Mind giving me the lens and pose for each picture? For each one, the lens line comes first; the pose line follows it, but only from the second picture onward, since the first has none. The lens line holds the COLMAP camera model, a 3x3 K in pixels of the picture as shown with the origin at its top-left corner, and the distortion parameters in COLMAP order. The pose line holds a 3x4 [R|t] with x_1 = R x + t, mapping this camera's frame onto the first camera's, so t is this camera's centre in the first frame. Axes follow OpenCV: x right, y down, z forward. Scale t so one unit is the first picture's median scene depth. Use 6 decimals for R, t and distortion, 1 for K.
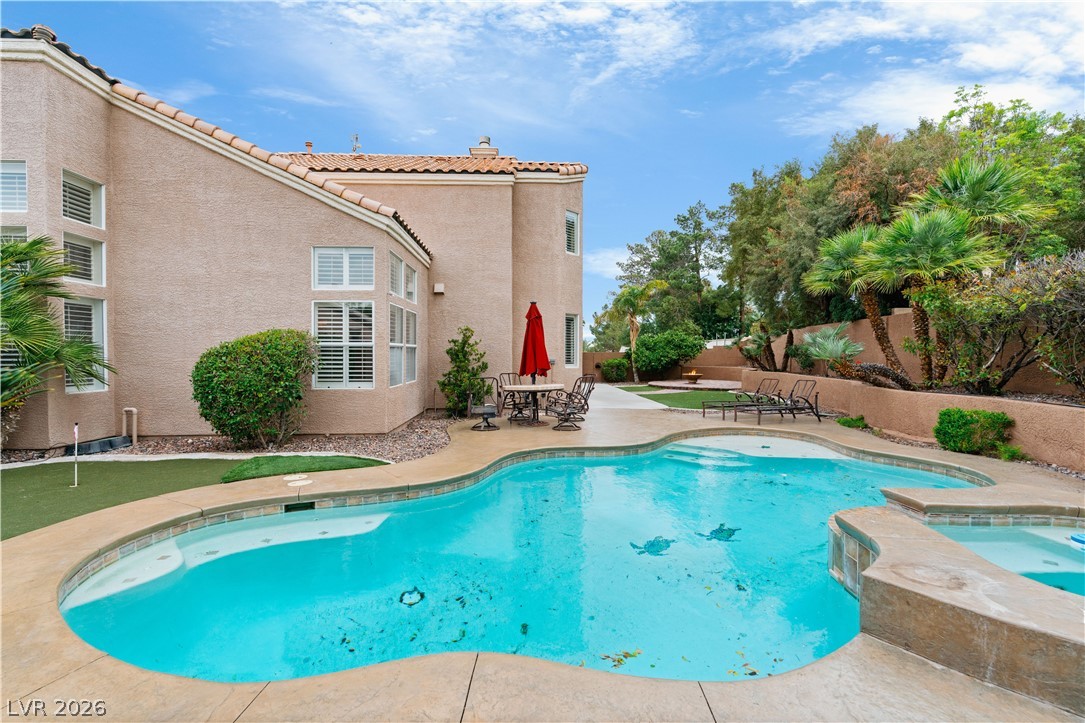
lens RADIAL K [[485.1, 0, 562.3], [0, 485.1, 382.8], [0, 0, 1]] dist [-0.004964, 0.001264]
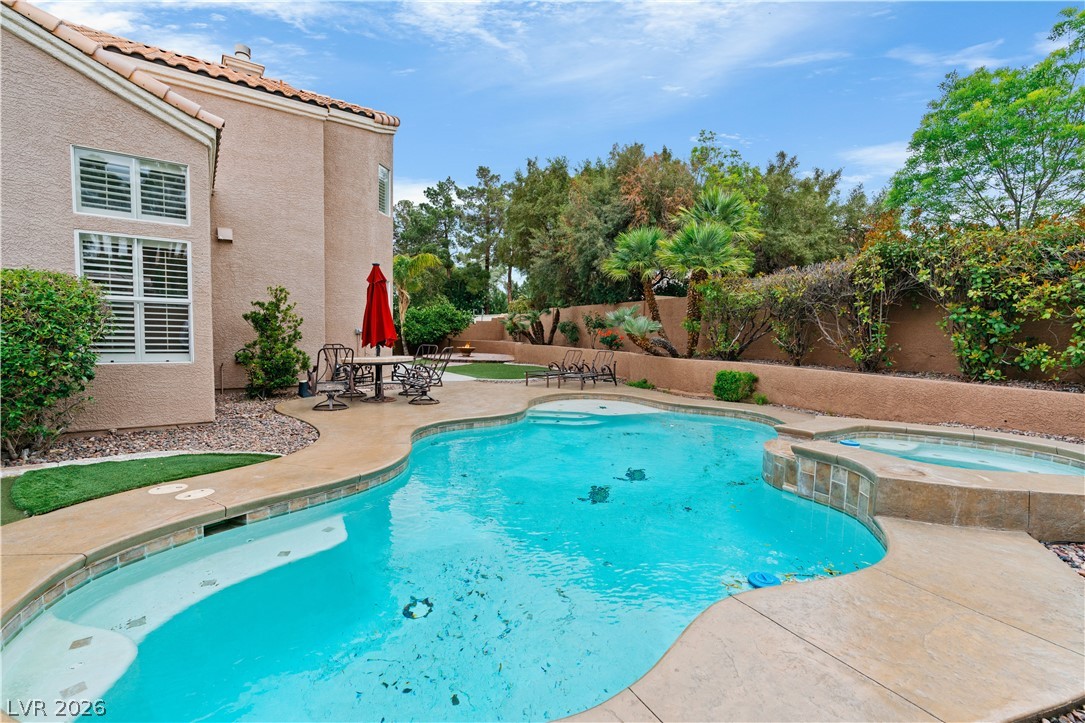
lens RADIAL K [[485.1, 0, 496.4], [0, 485.1, 387.2], [0, 0, 1]] dist [-0.004964, 0.001264]
pose [[0.850236, -0.039202, 0.524940, -0.379469], [0.009044, 0.998164, 0.059894, 0.009632], [-0.526324, -0.046176, 0.849029, 0.128362]]
